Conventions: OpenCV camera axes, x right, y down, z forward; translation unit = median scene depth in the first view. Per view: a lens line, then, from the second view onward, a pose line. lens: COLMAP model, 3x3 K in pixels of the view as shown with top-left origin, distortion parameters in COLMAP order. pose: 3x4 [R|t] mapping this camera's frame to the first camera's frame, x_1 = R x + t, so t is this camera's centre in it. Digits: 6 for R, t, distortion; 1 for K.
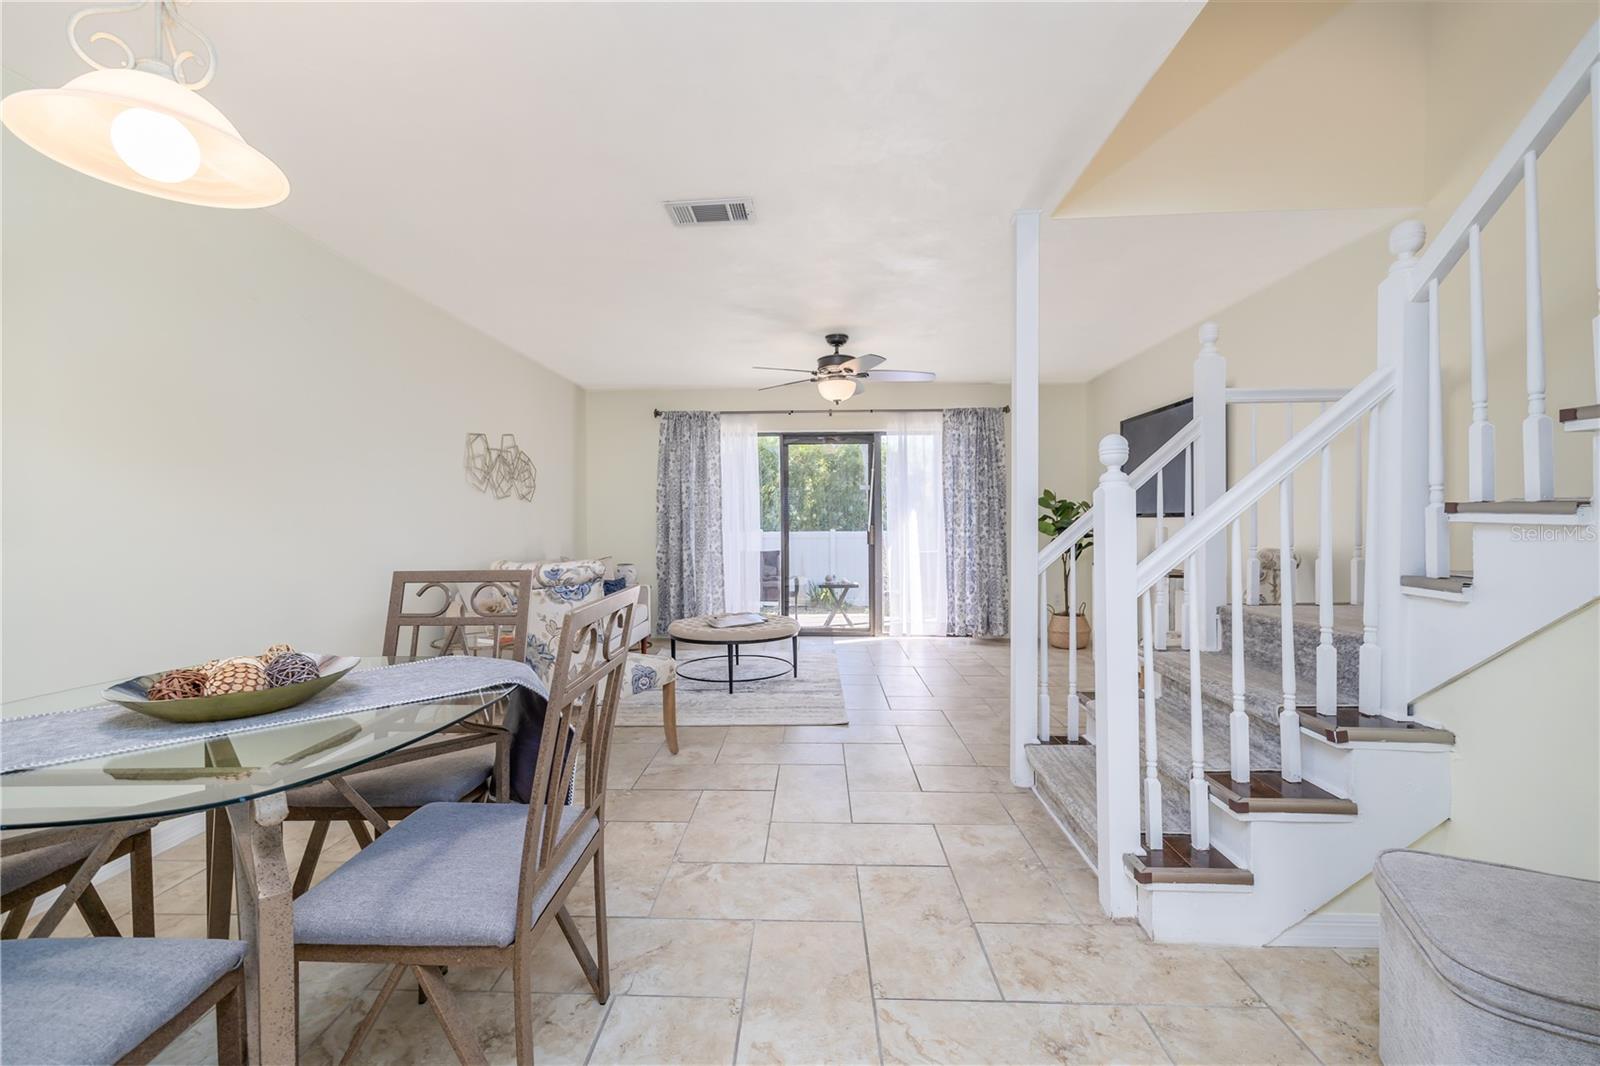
lens RADIAL K [[672.7, 0, 800.0], [0, 672.7, 533.0], [0, 0, 1]] dist [0.002008, 0.000272]
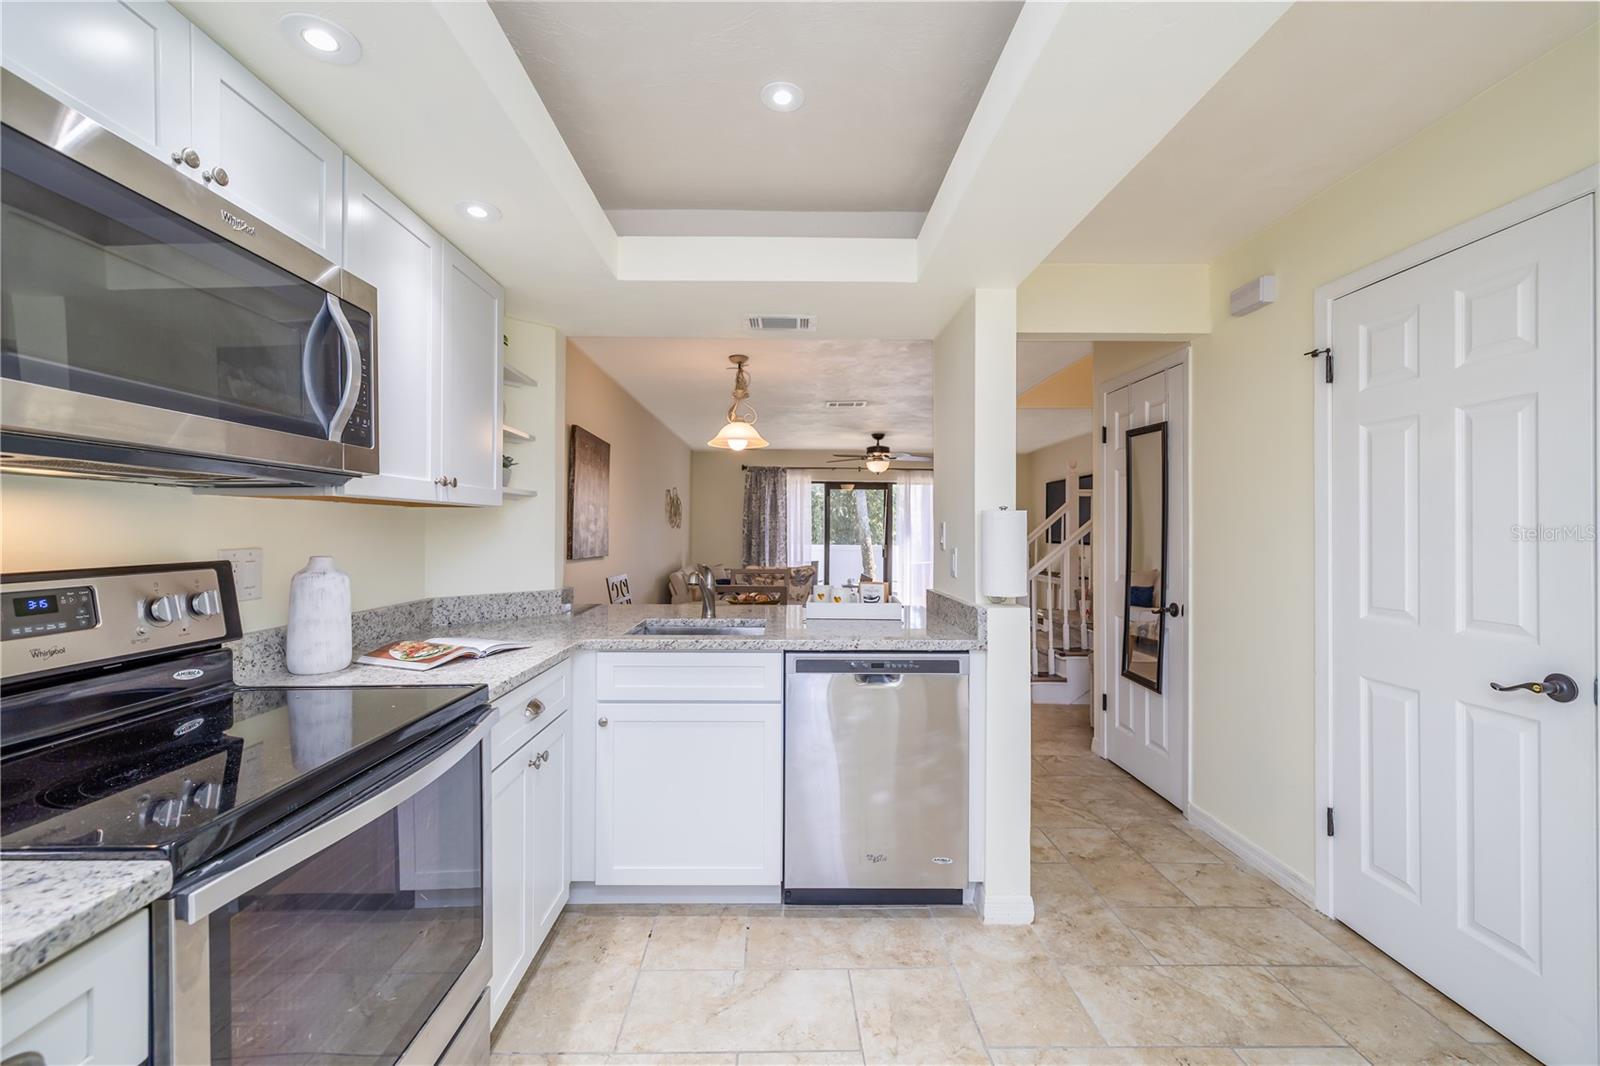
lens RADIAL K [[663.5, 0, 800.0], [0, 663.5, 533.0], [0, 0, 1]] dist [0.033201, 0.000064]
pose [[0.998722, 0.011163, 0.049301, -0.160473], [-0.010689, 0.999894, -0.009871, -0.020812], [-0.049406, 0.009332, 0.998735, -0.469844]]
